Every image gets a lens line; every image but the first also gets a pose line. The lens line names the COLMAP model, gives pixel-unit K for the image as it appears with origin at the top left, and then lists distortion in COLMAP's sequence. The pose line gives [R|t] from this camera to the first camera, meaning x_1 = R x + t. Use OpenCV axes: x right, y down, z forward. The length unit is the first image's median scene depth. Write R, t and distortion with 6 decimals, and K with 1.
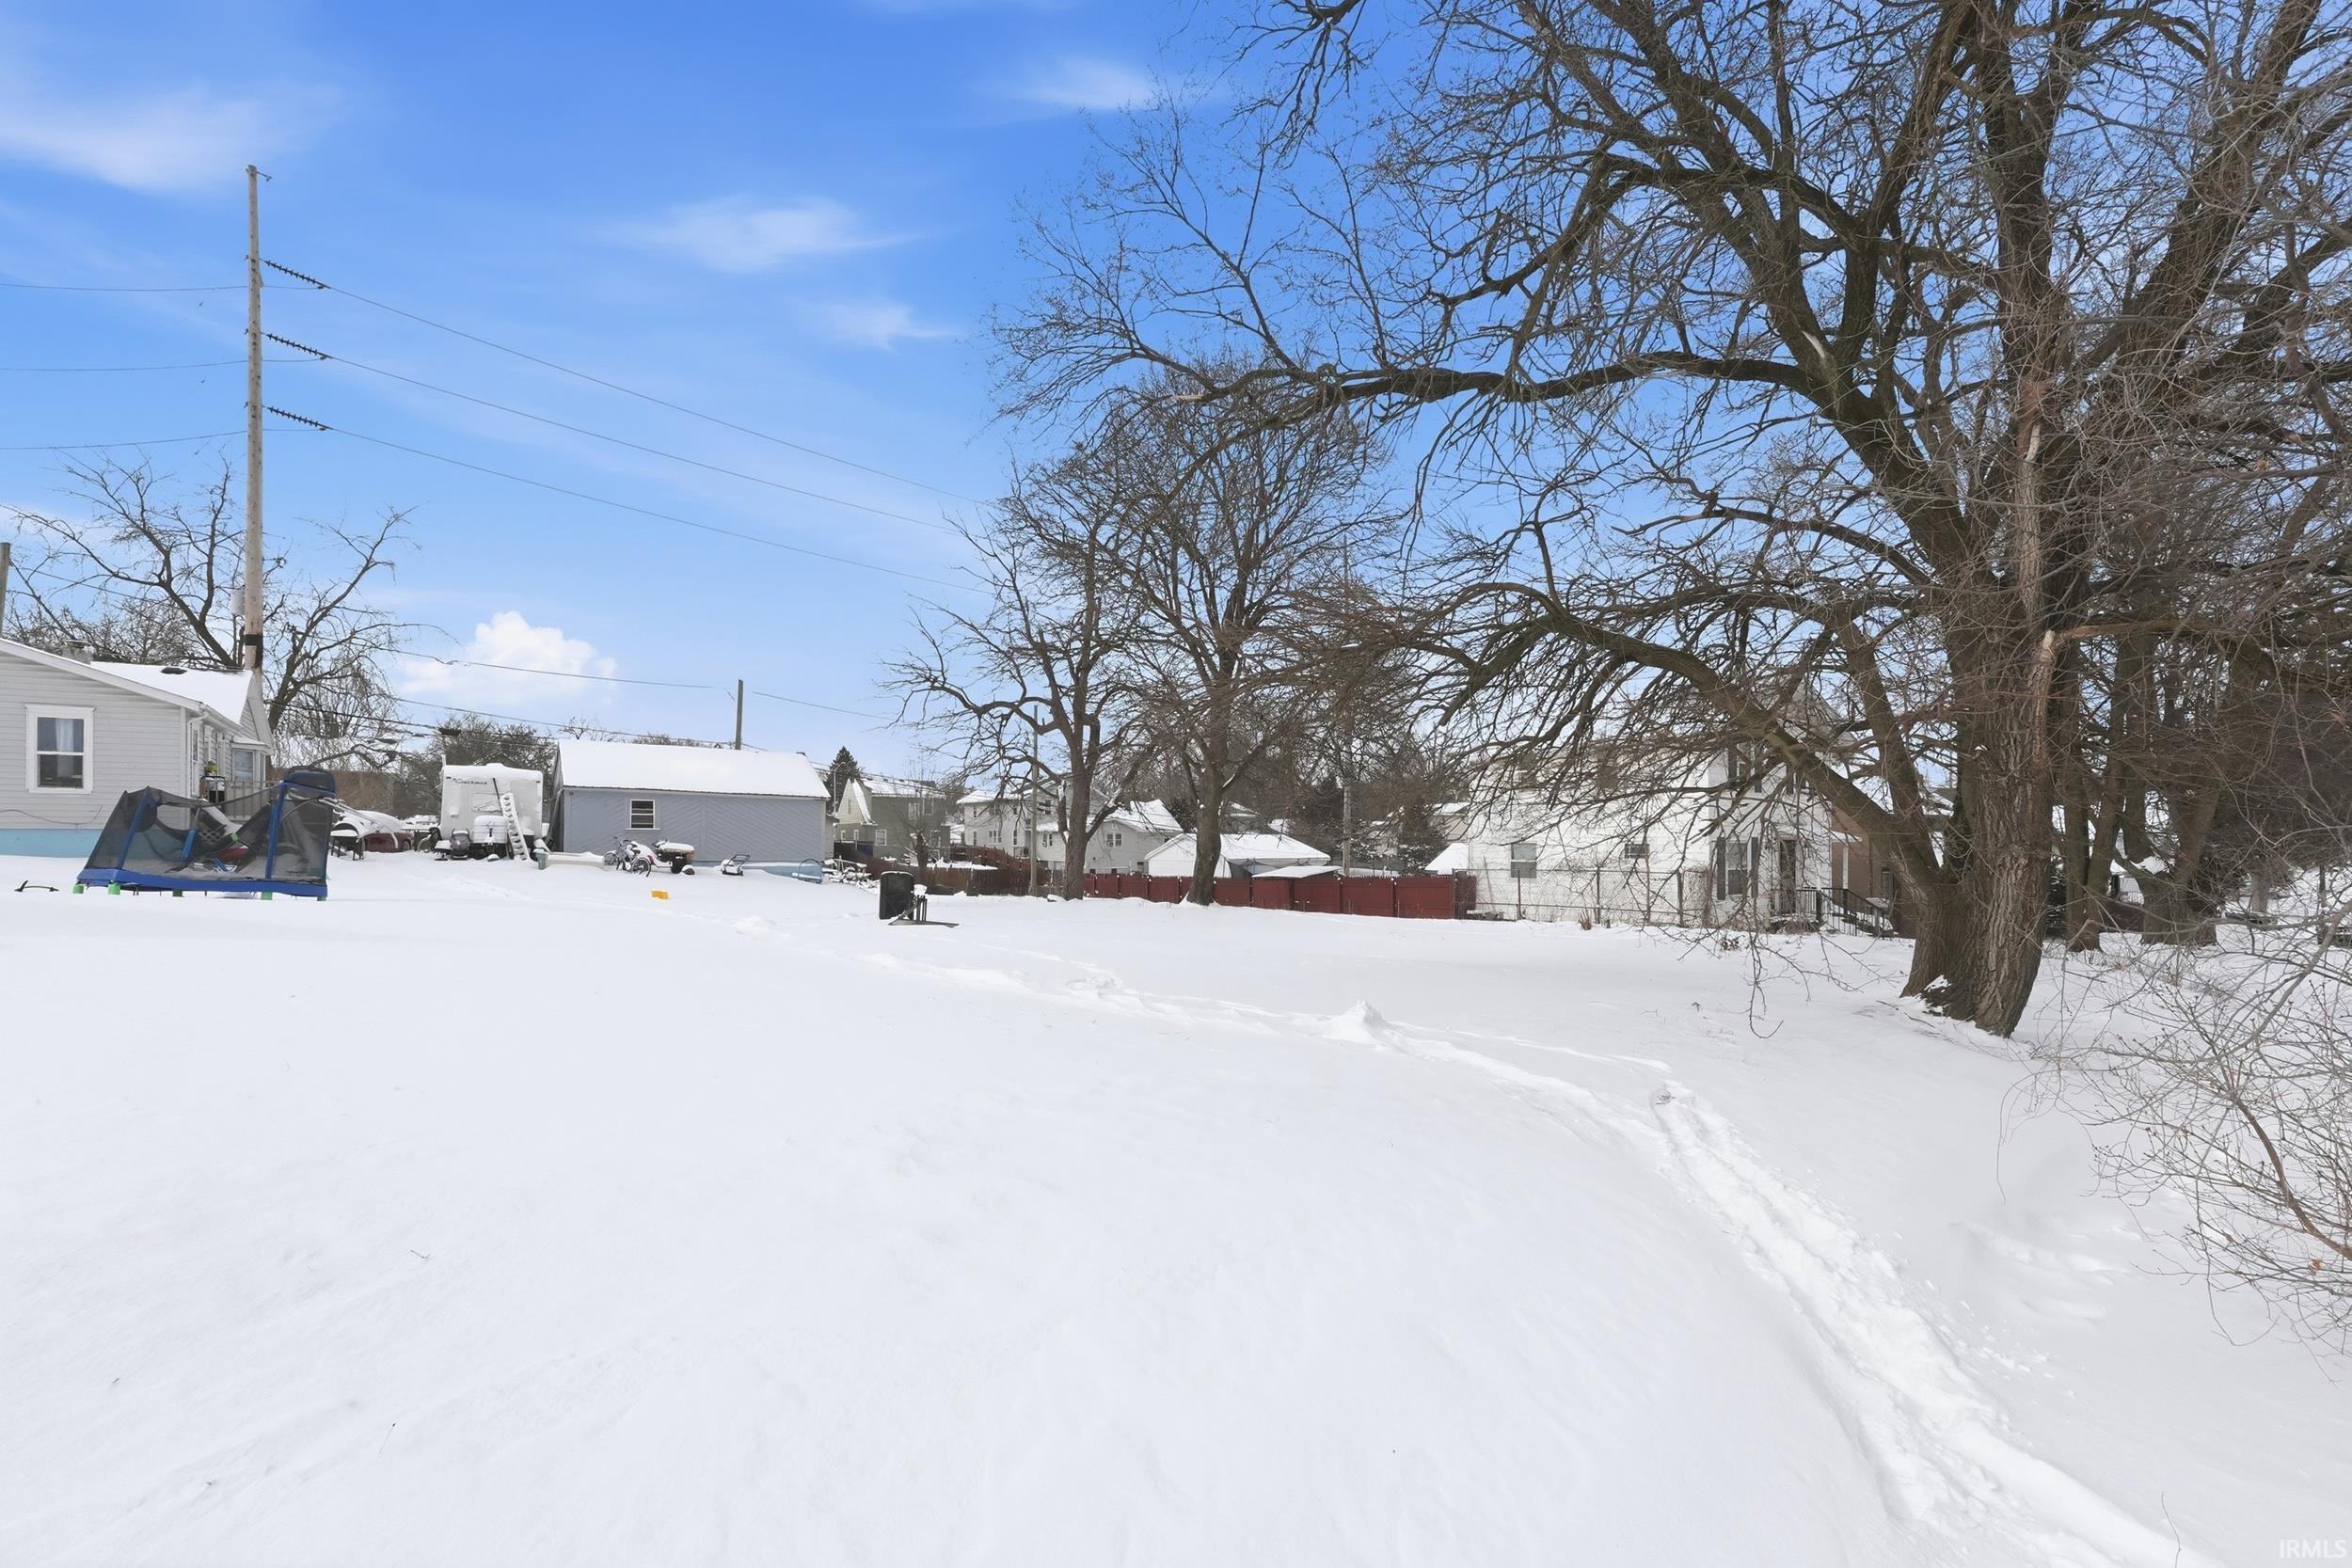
lens RADIAL K [[1074.3, 0, 1177.2], [0, 1074.3, 848.2], [0, 0, 1]] dist [-0.001333, -0.000639]
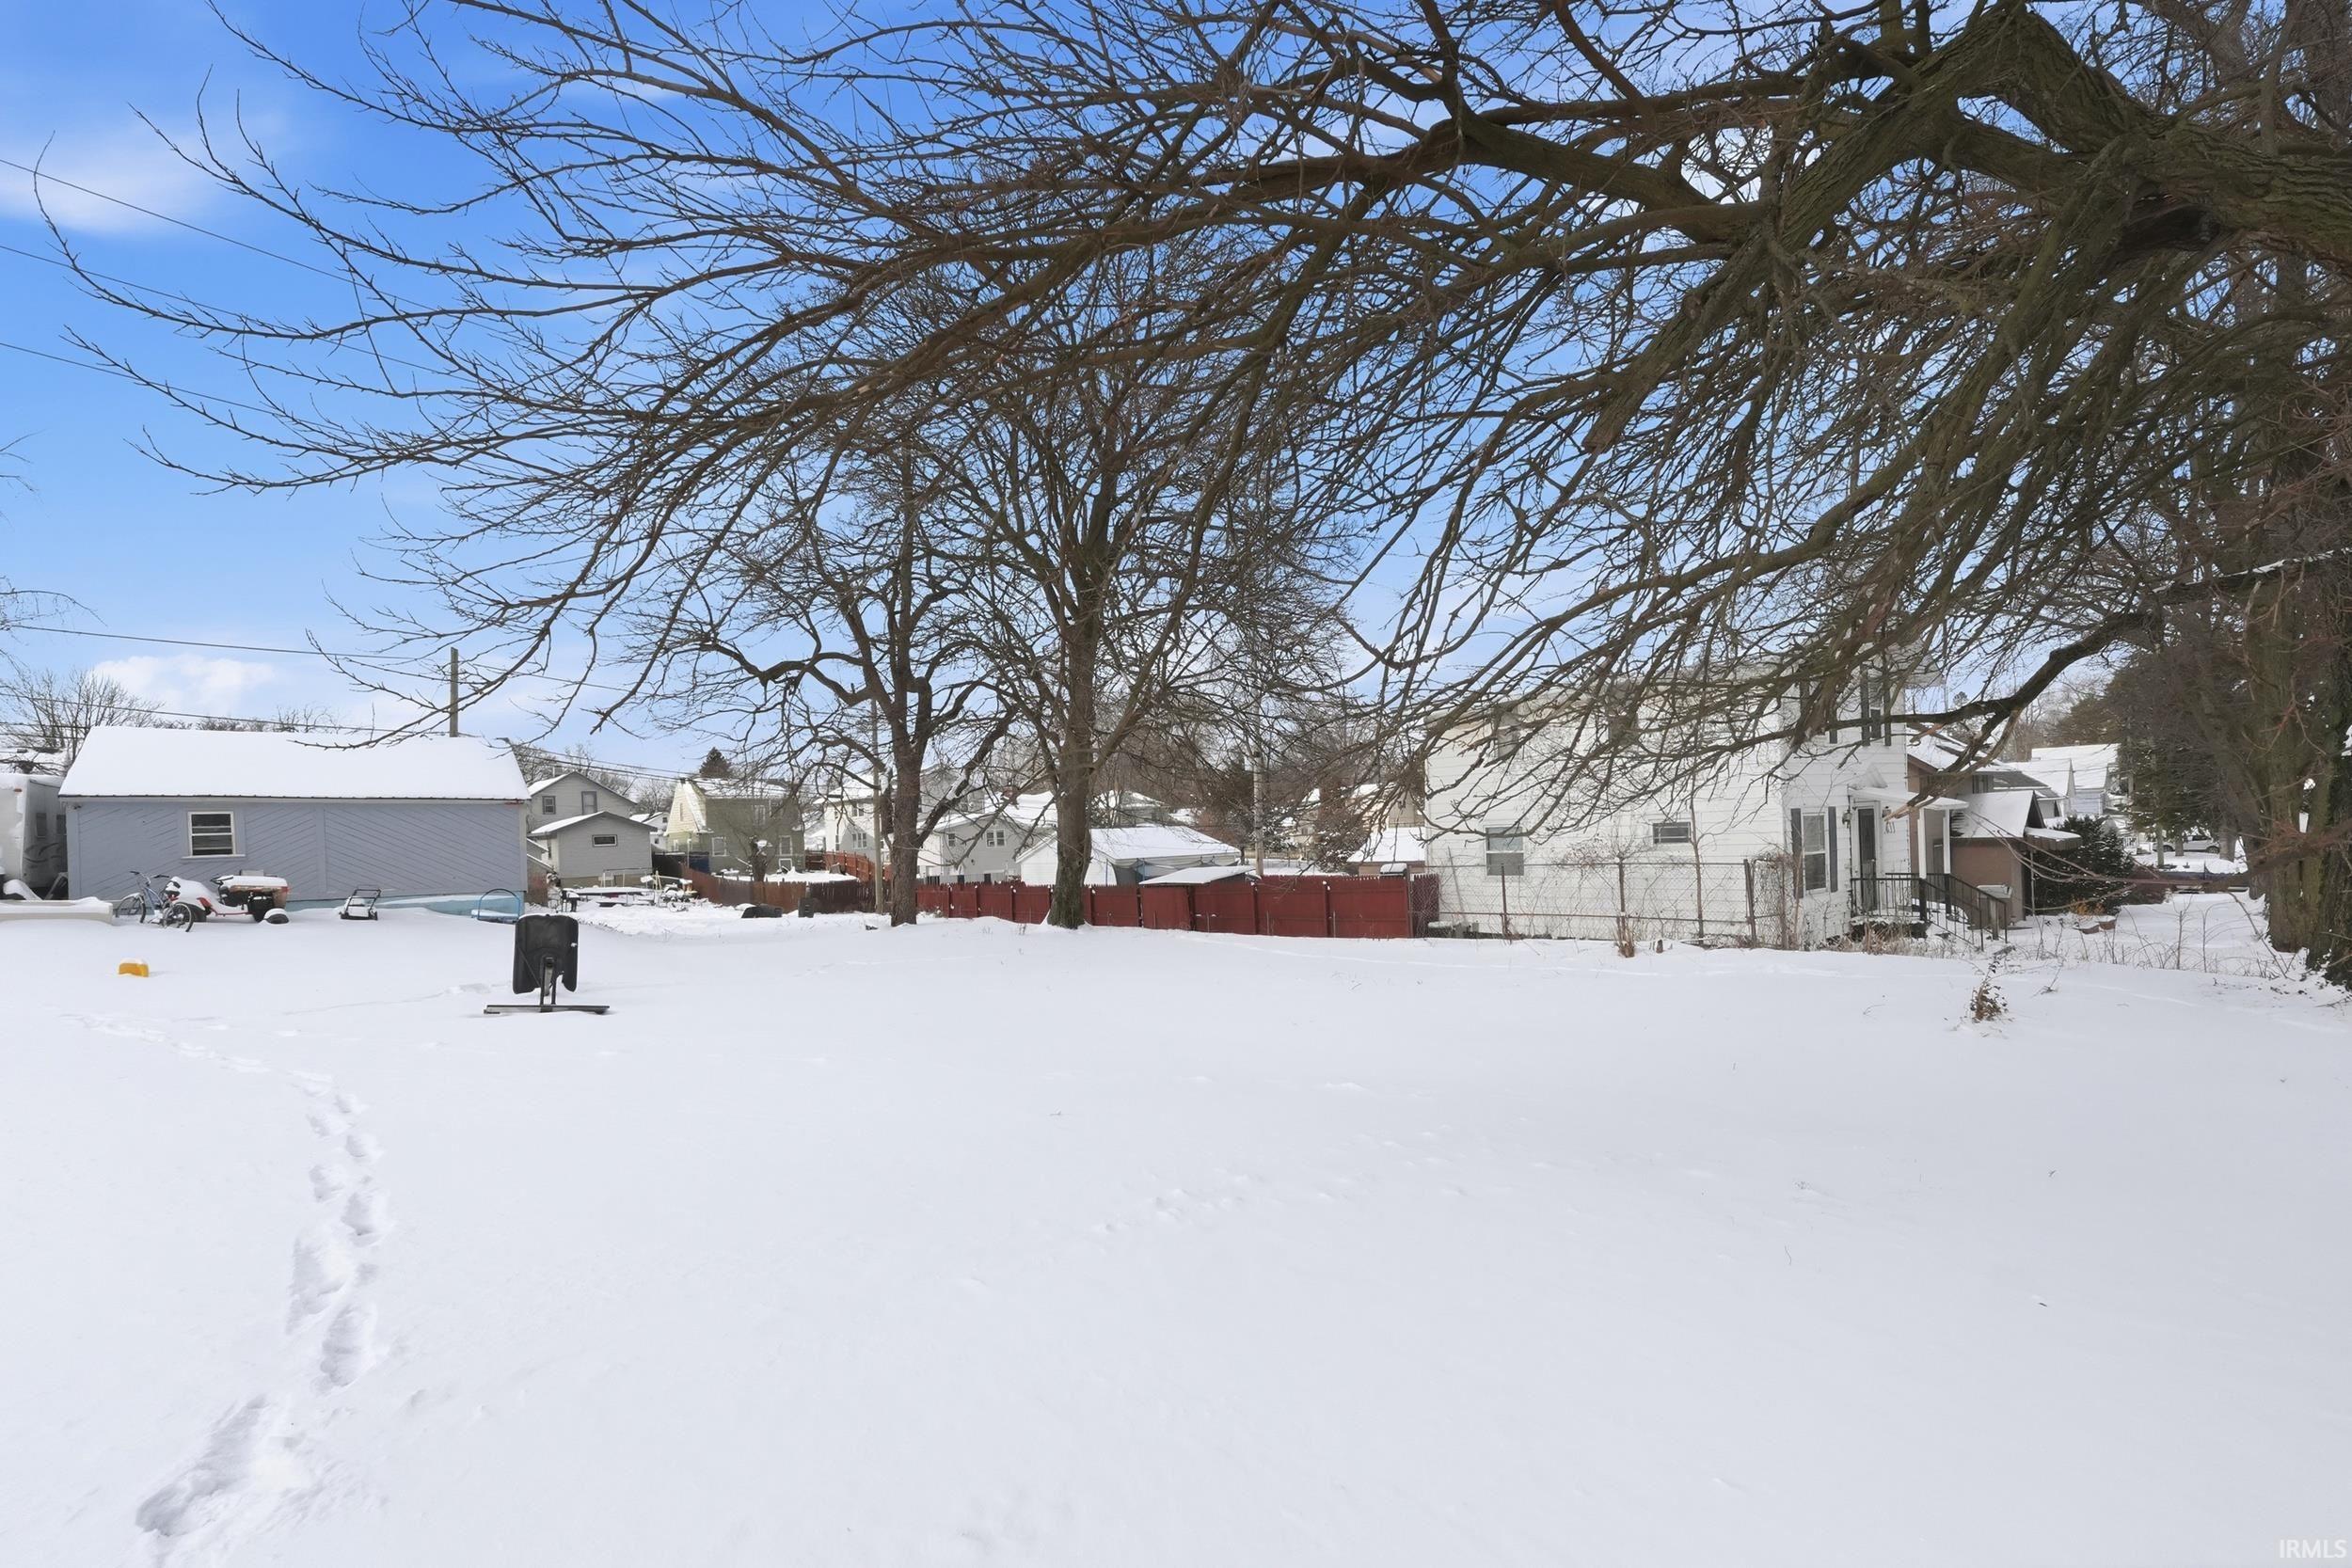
lens RADIAL K [[1074.3, 0, 1177.2], [0, 1074.3, 848.2], [0, 0, 1]] dist [-0.001333, -0.000639]
pose [[0.995879, -0.039381, 0.081699, 0.041800], [0.038783, 0.999208, 0.008895, -0.005673], [-0.081985, -0.005690, 0.996617, 0.285530]]
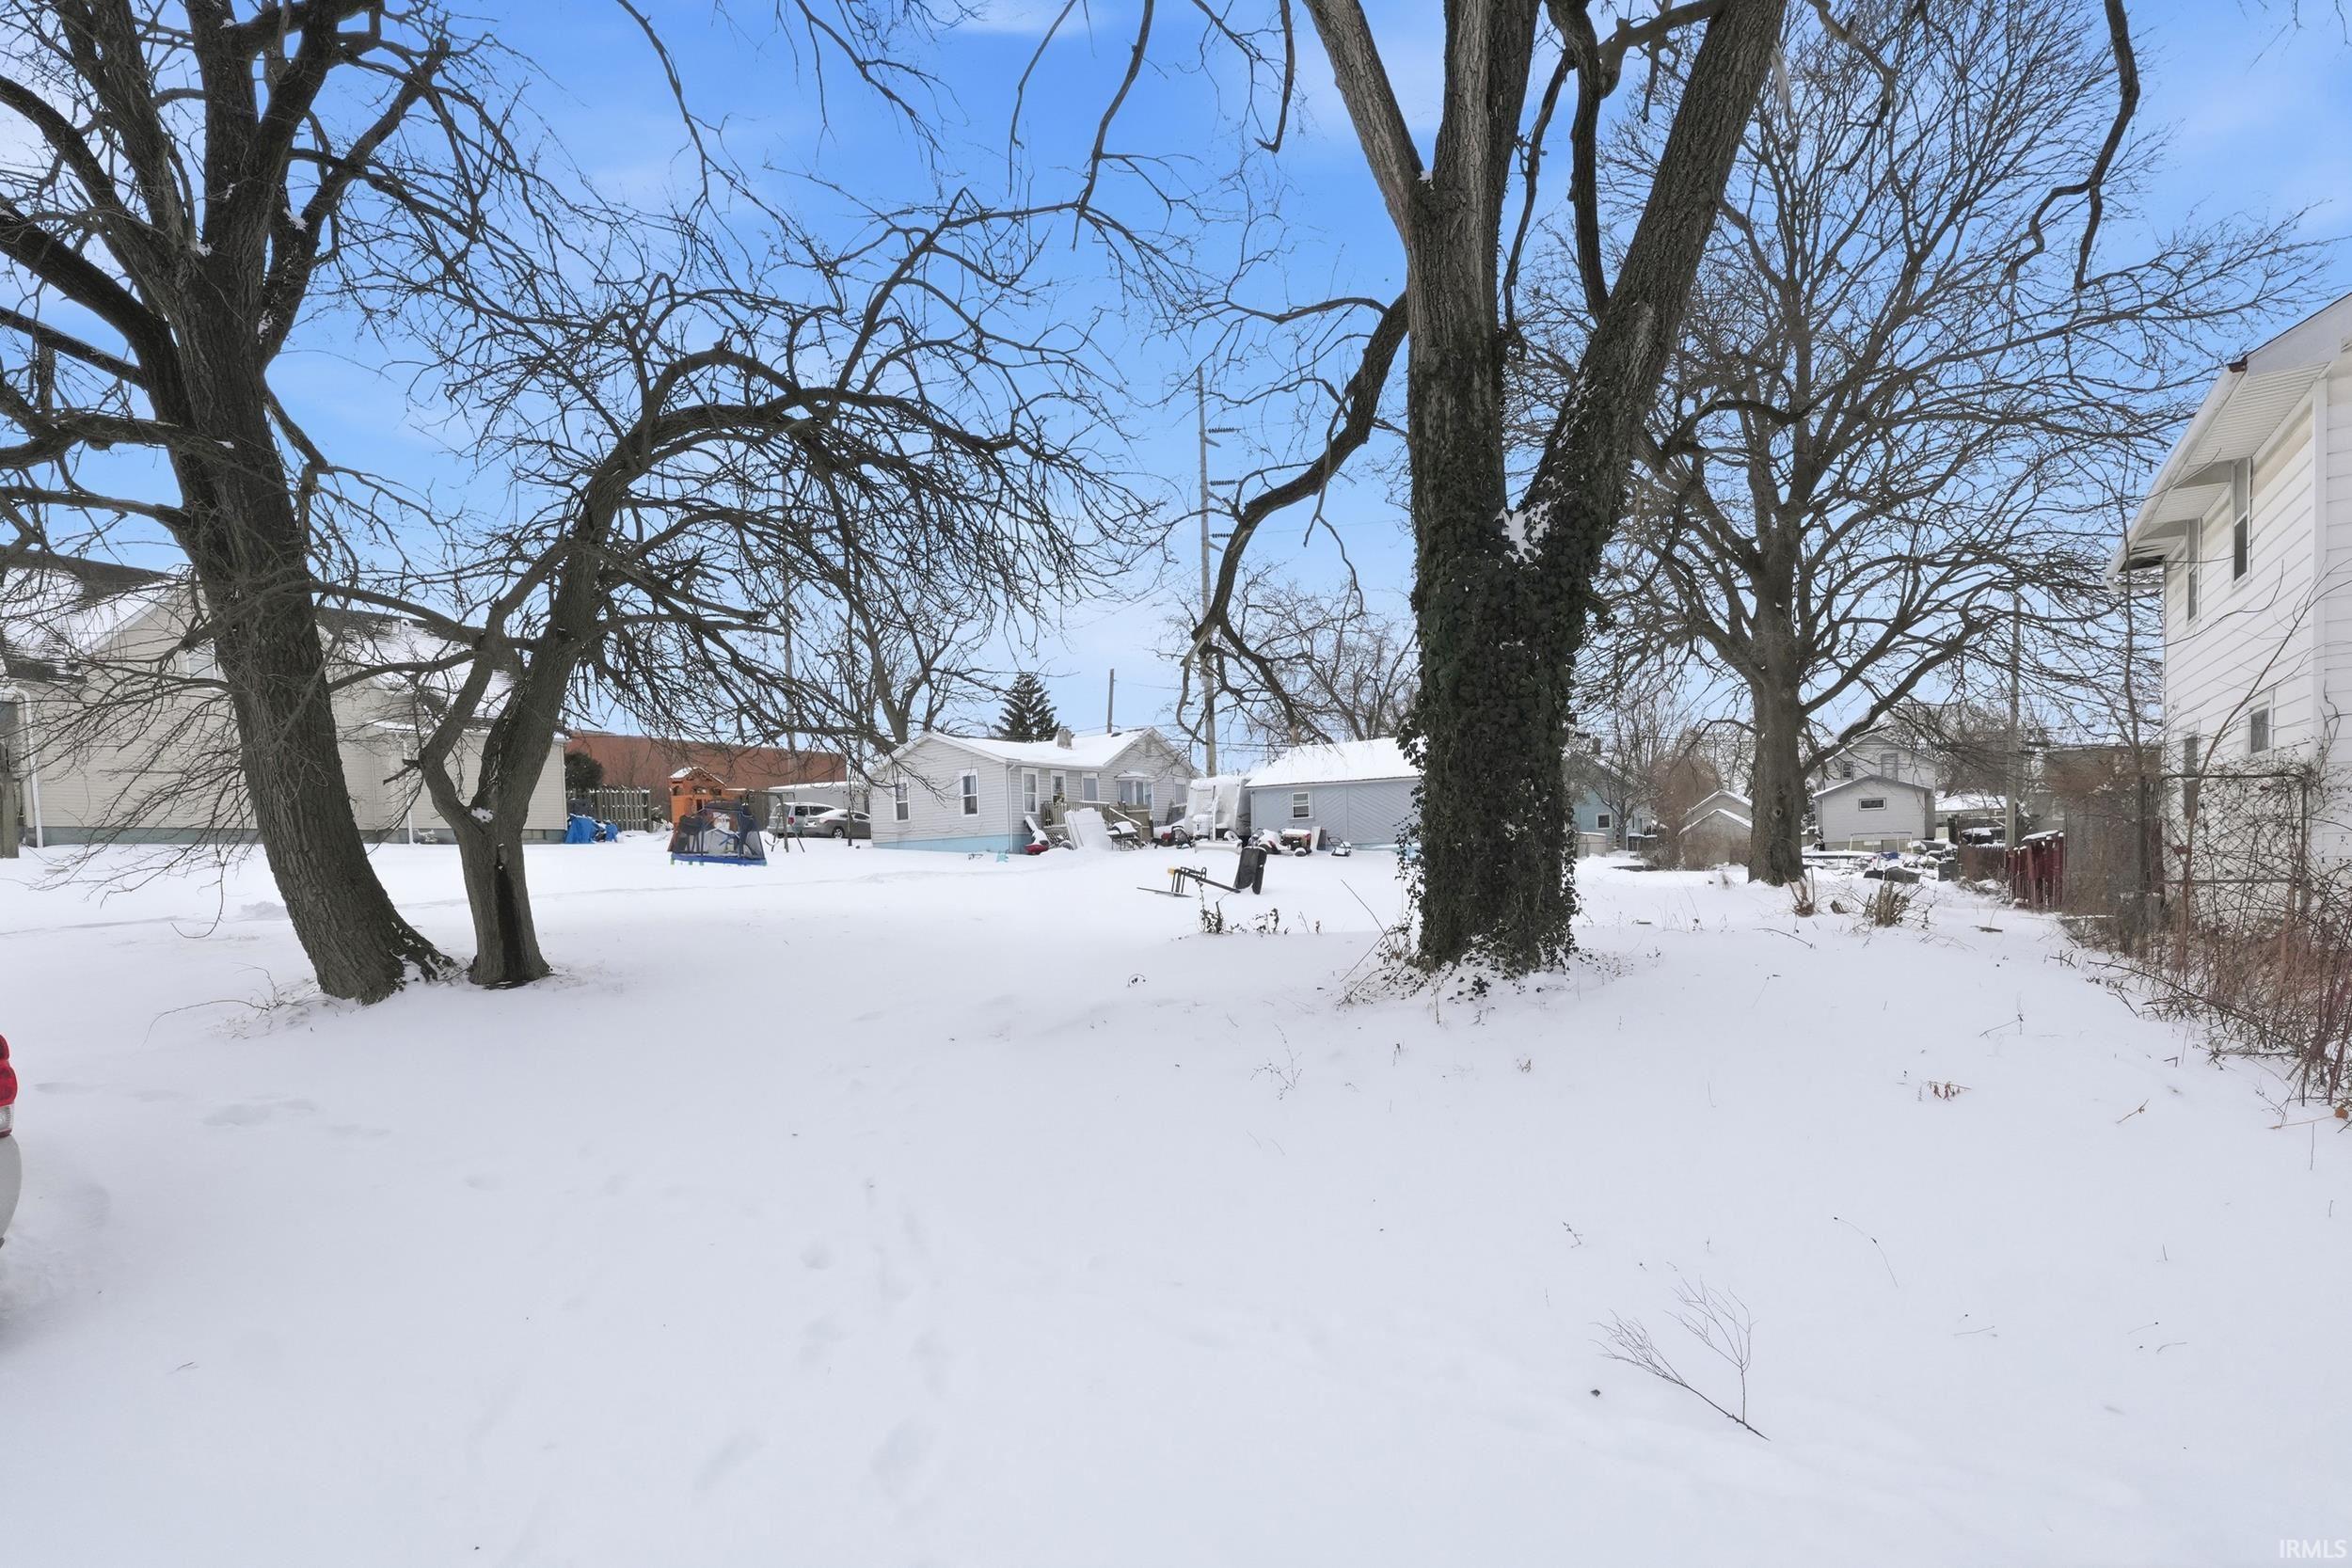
lens RADIAL K [[1130.4, 0, 1136.6], [0, 1130.4, 951.3], [0, 0, 1]] dist [0.002347, -0.000491]
pose [[0.308019, 0.057175, -0.949661, 0.614508], [0.029519, 0.997138, 0.069607, 0.034906], [0.950922, -0.049473, 0.305449, 0.440830]]
